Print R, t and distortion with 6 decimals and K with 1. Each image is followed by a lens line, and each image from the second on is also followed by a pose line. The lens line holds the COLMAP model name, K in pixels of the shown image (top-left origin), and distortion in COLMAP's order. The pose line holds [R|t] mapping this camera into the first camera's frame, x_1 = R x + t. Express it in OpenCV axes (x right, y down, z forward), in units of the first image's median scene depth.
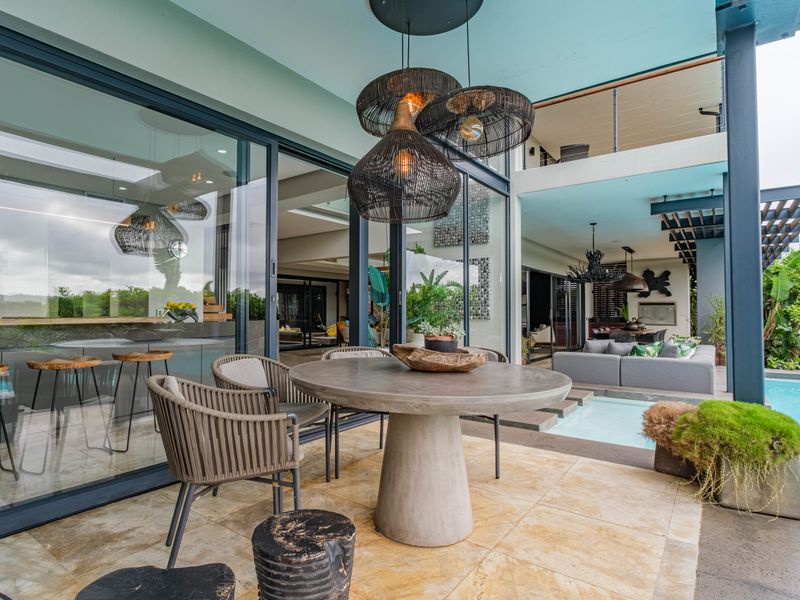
lens RADIAL K [[441.1, 0, 400.0], [0, 441.1, 300.0], [0, 0, 1]] dist [0.001660, -0.000143]
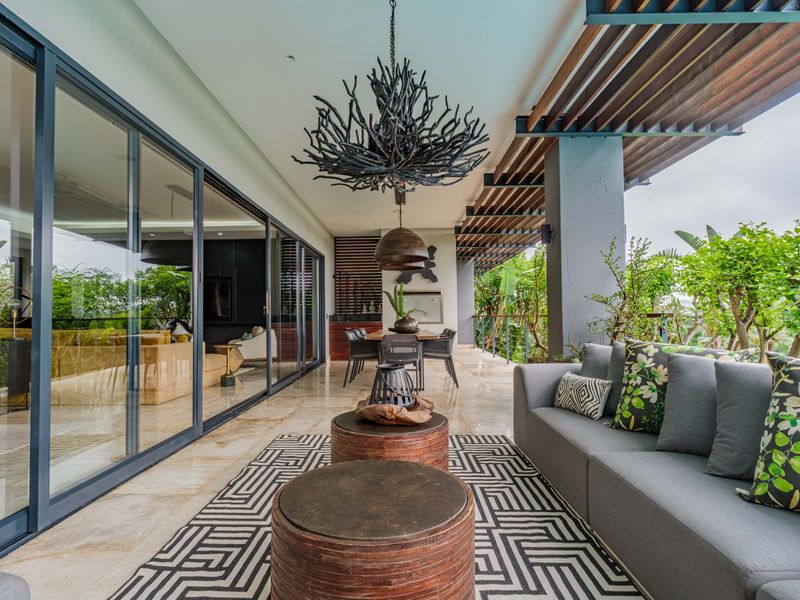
lens RADIAL K [[441.1, 0, 400.0], [0, 441.1, 300.0], [0, 0, 1]] dist [0.001660, -0.000143]
pose [[0.827980, 0.004282, 0.560741, 0.161688], [0.002760, 0.999928, -0.011712, 0.028228], [-0.560750, 0.011245, 0.827909, 0.437322]]
